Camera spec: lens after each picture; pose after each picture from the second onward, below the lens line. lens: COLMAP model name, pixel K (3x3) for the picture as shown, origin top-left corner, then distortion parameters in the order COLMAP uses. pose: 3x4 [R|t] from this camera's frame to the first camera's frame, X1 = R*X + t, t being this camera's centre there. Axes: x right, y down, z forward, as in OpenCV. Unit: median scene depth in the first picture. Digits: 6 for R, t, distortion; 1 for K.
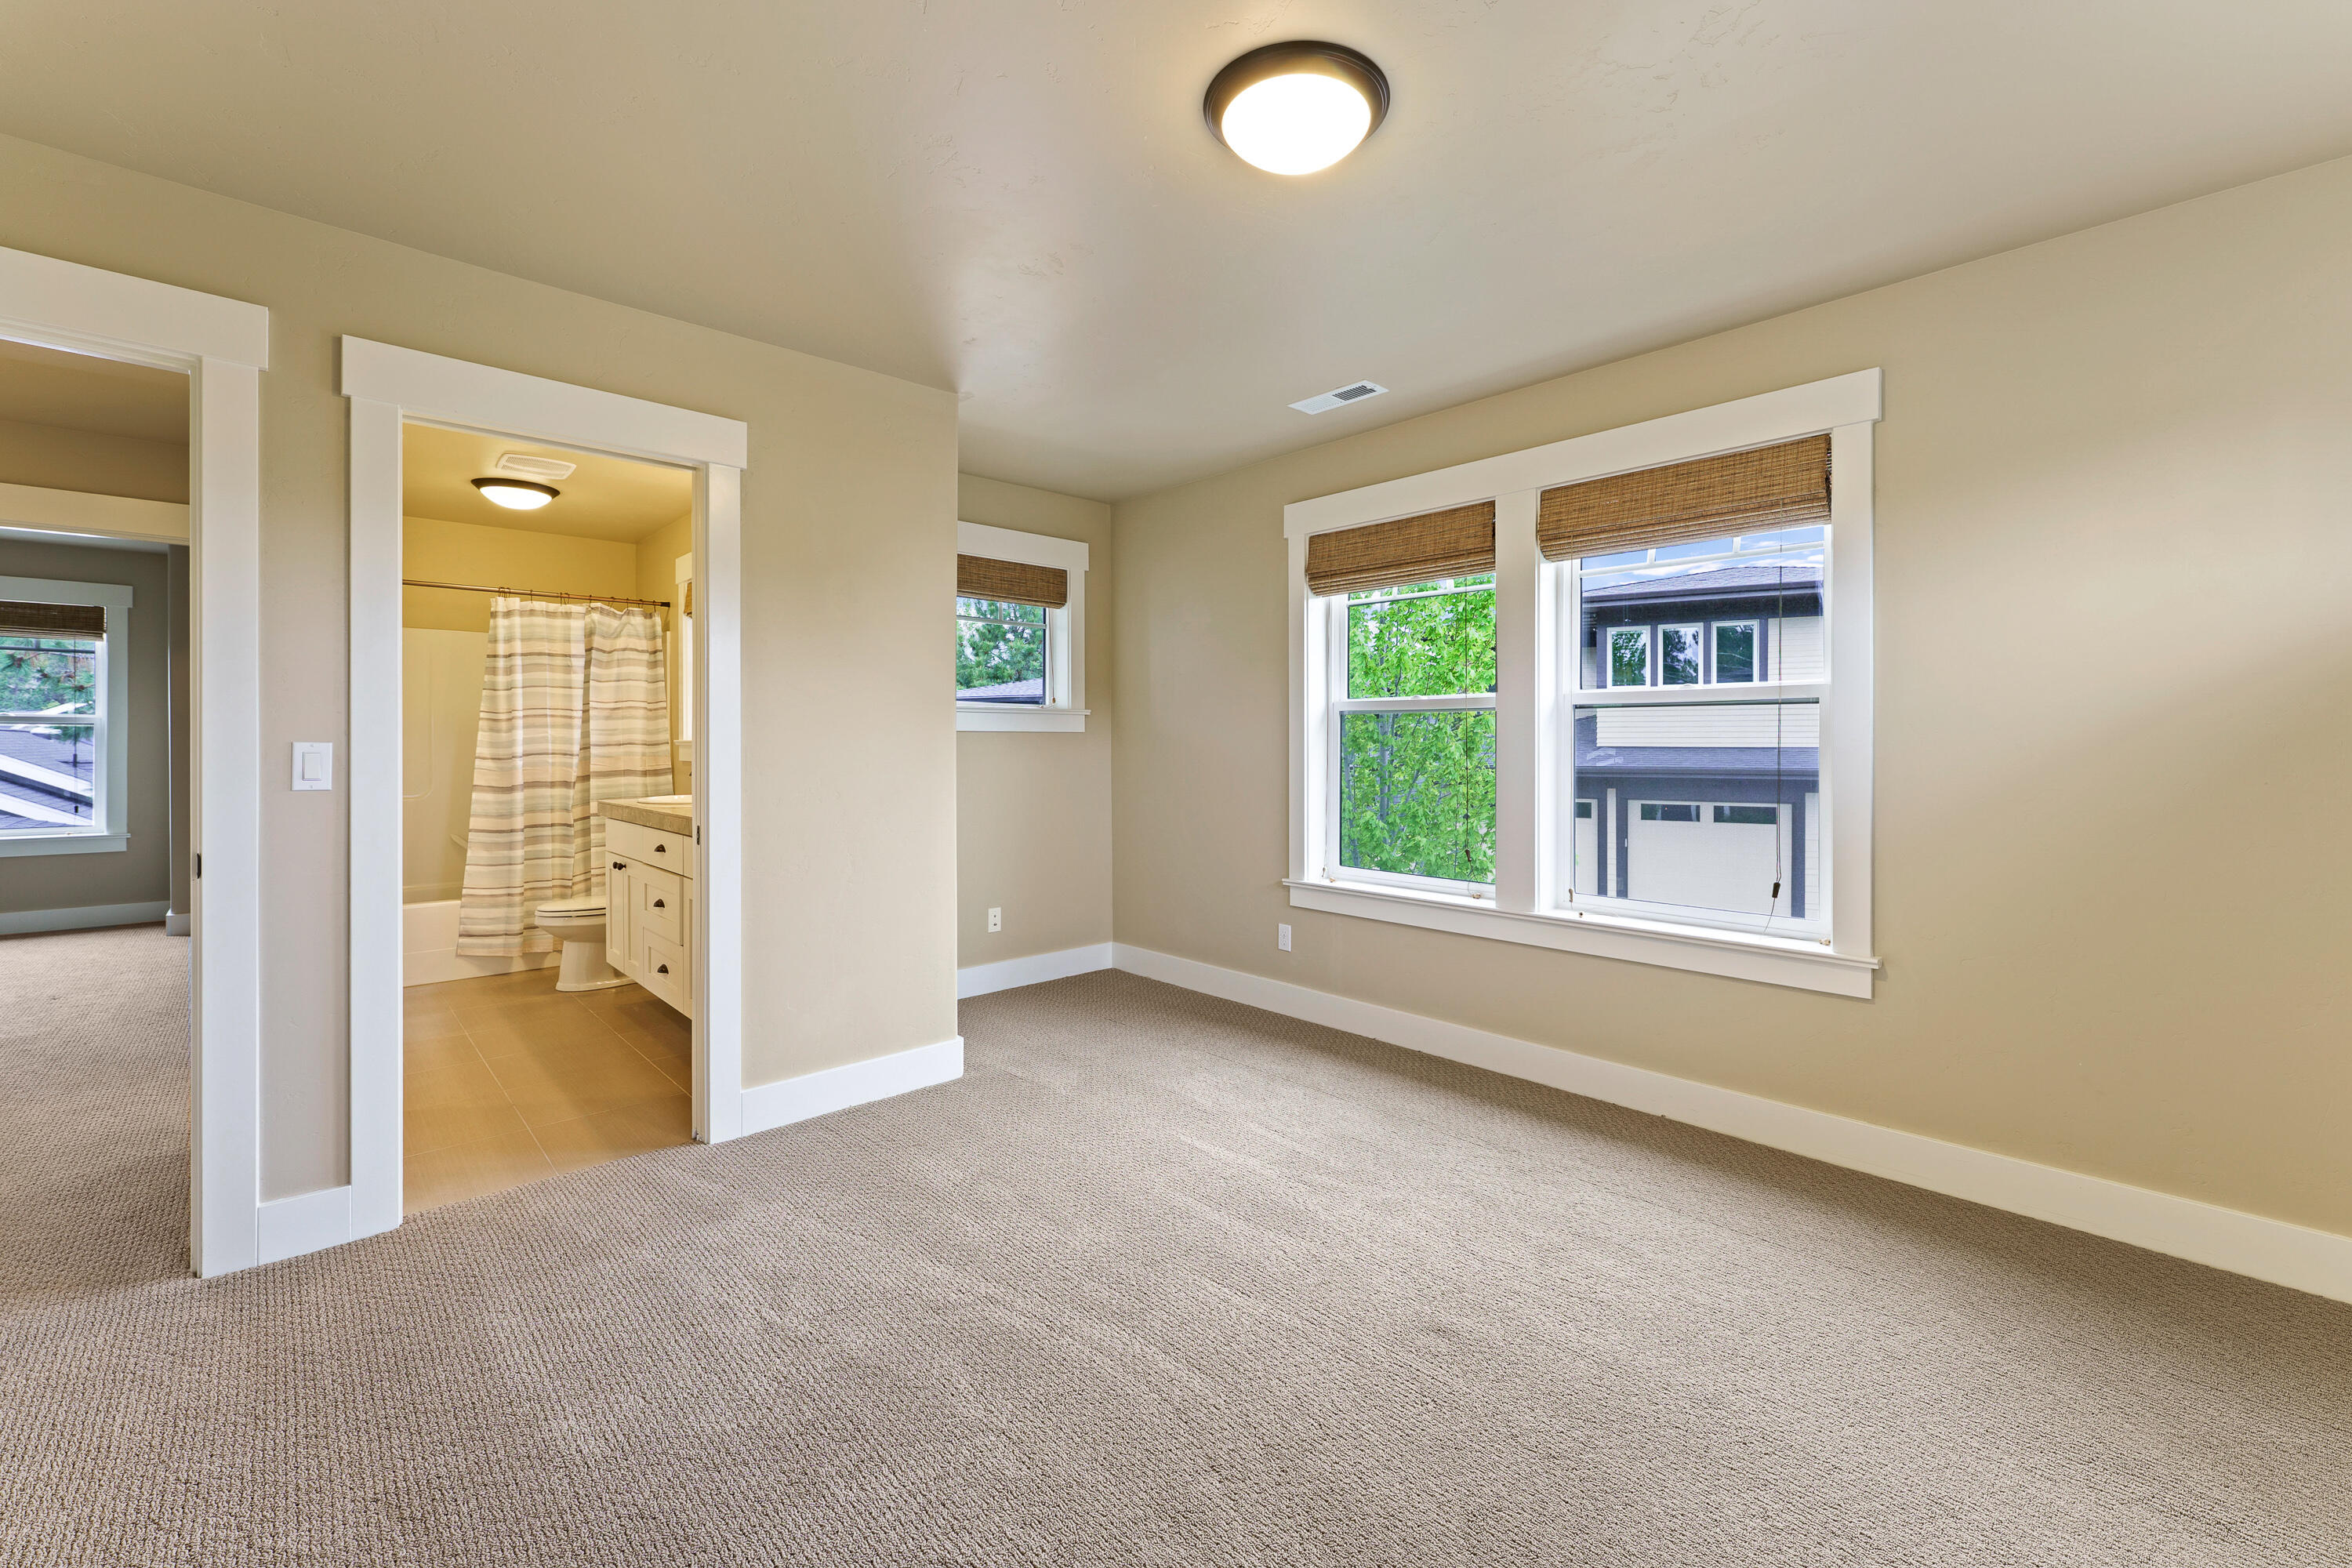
lens RADIAL K [[949.1, 0, 1185.0], [0, 949.1, 743.1], [0, 0, 1]] dist [0.002540, -0.000183]
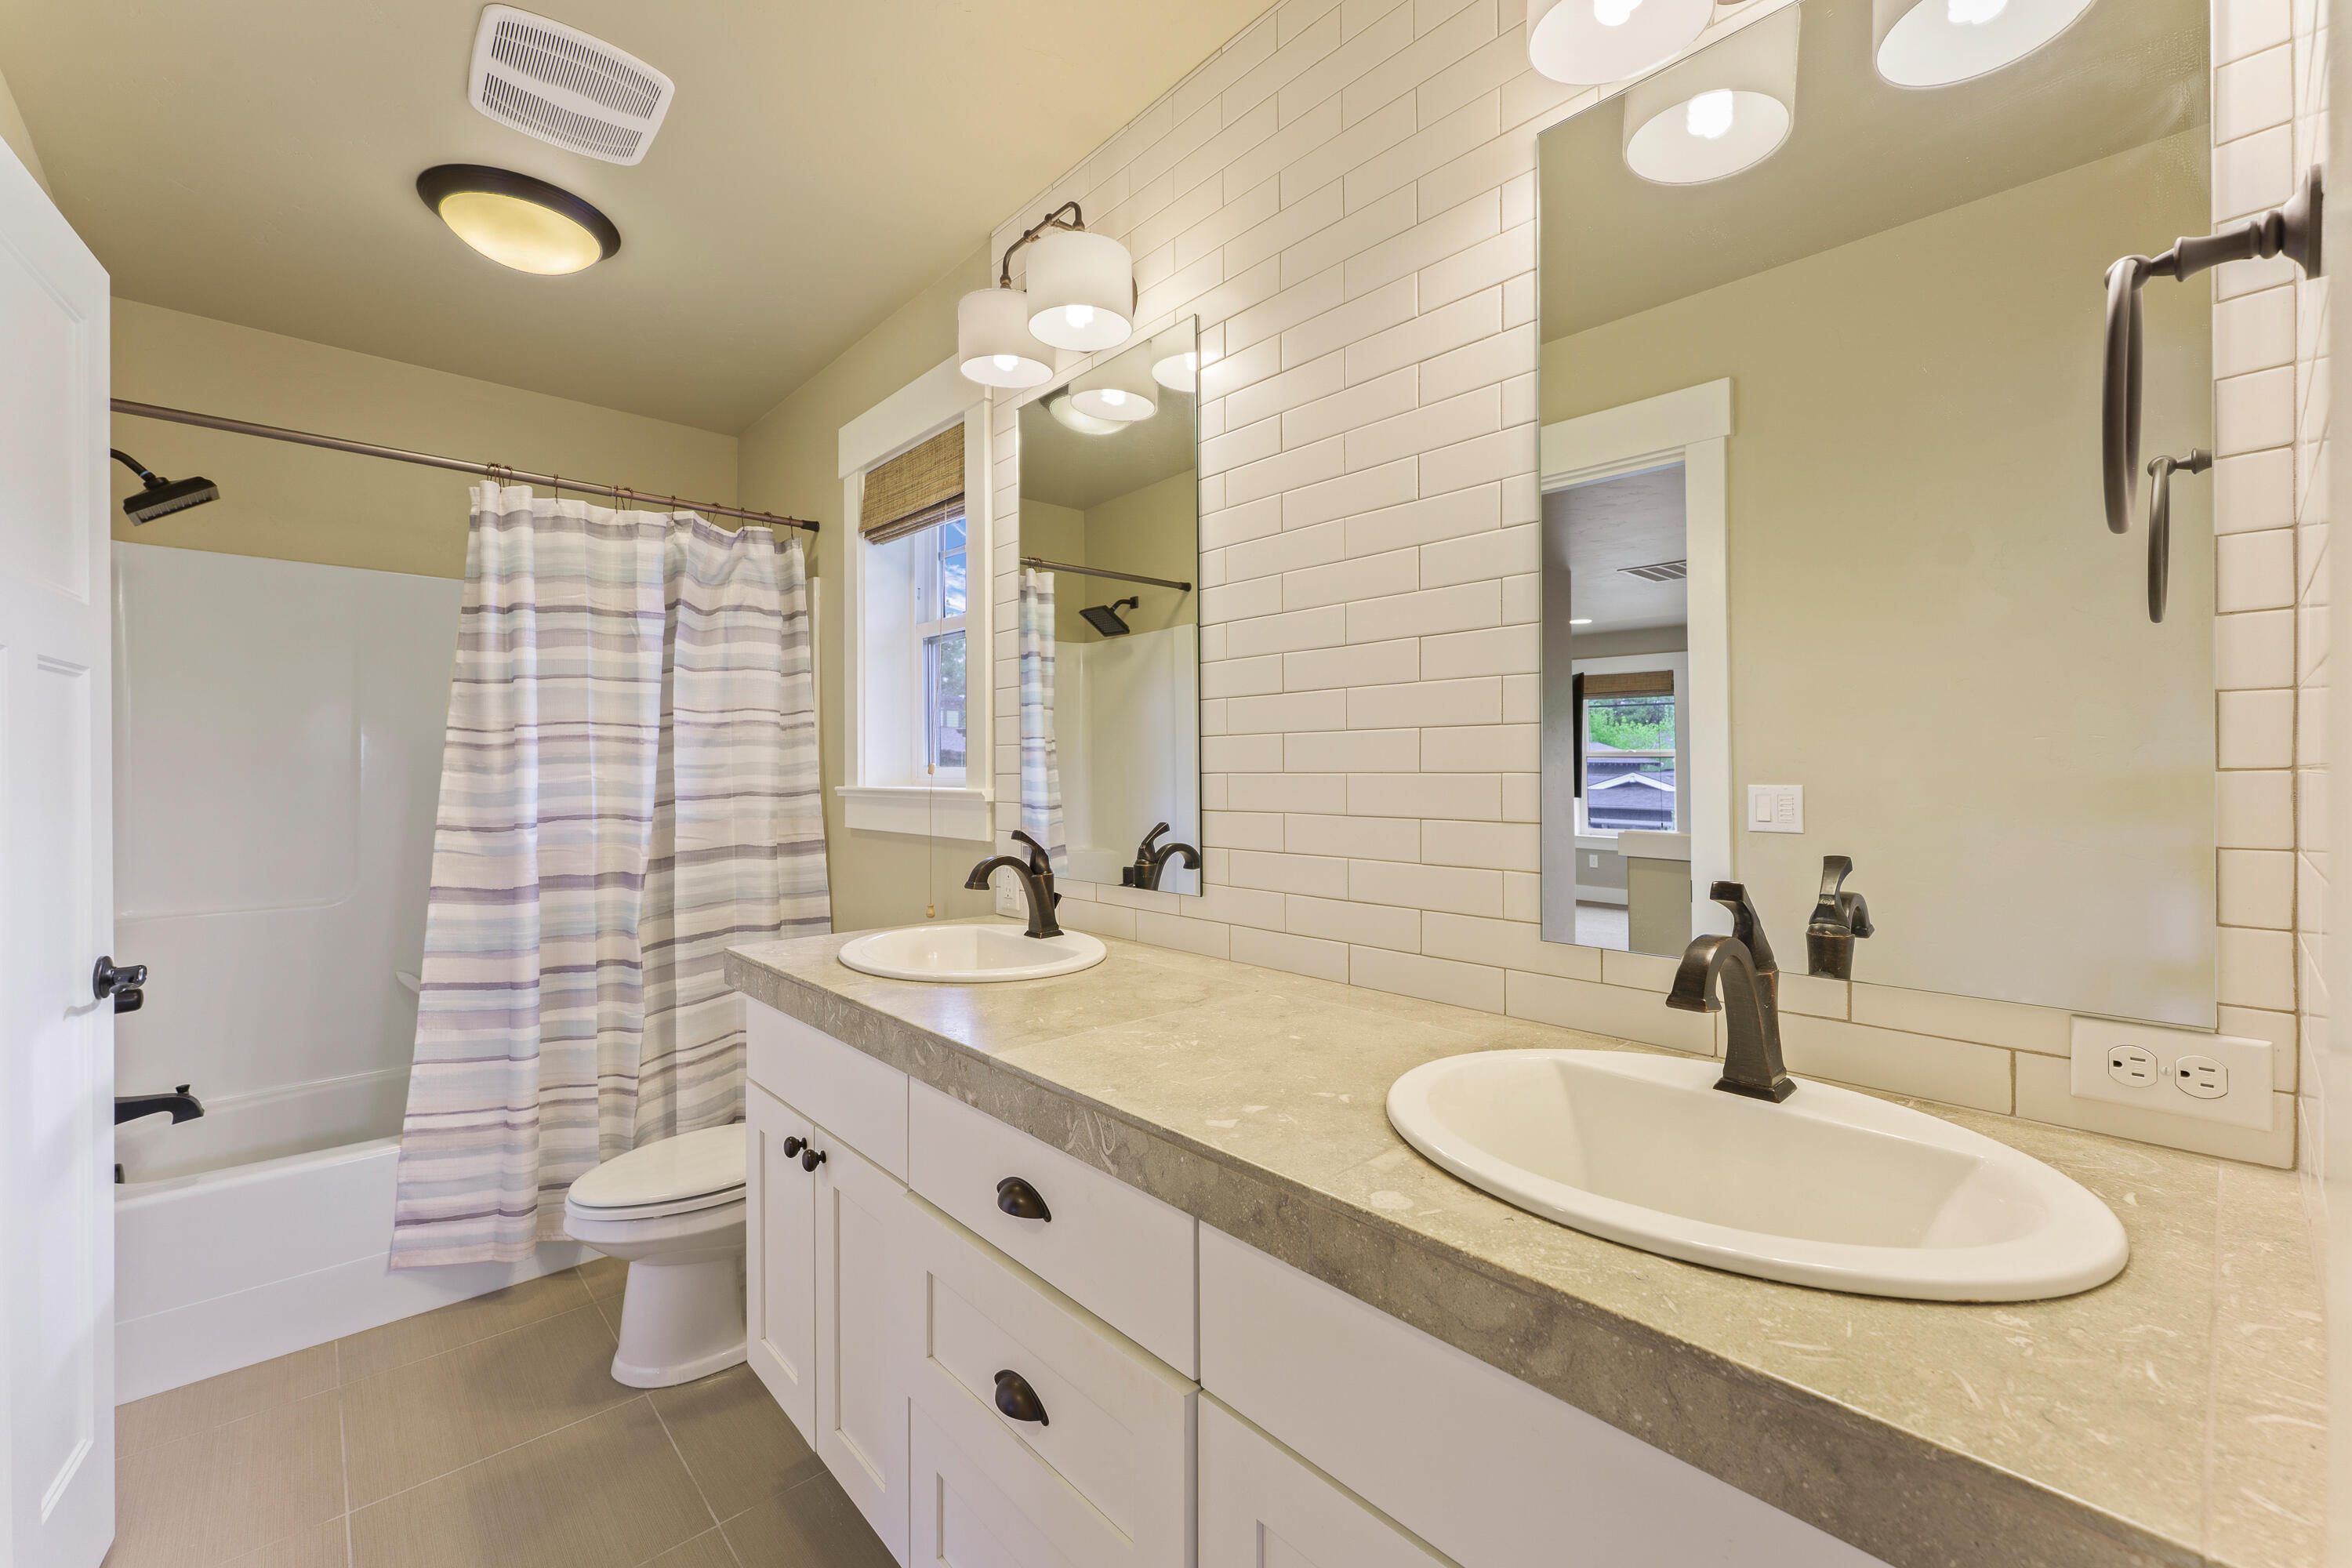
lens RADIAL K [[949.1, 0, 1196.6], [0, 949.1, 769.2], [0, 0, 1]] dist [0.002540, -0.000183]
pose [[0.999998, -0.000941, -0.001827, -0.358085], [0.000931, 0.999986, -0.005165, -0.010001], [0.001832, 0.005163, 0.999985, 0.513464]]
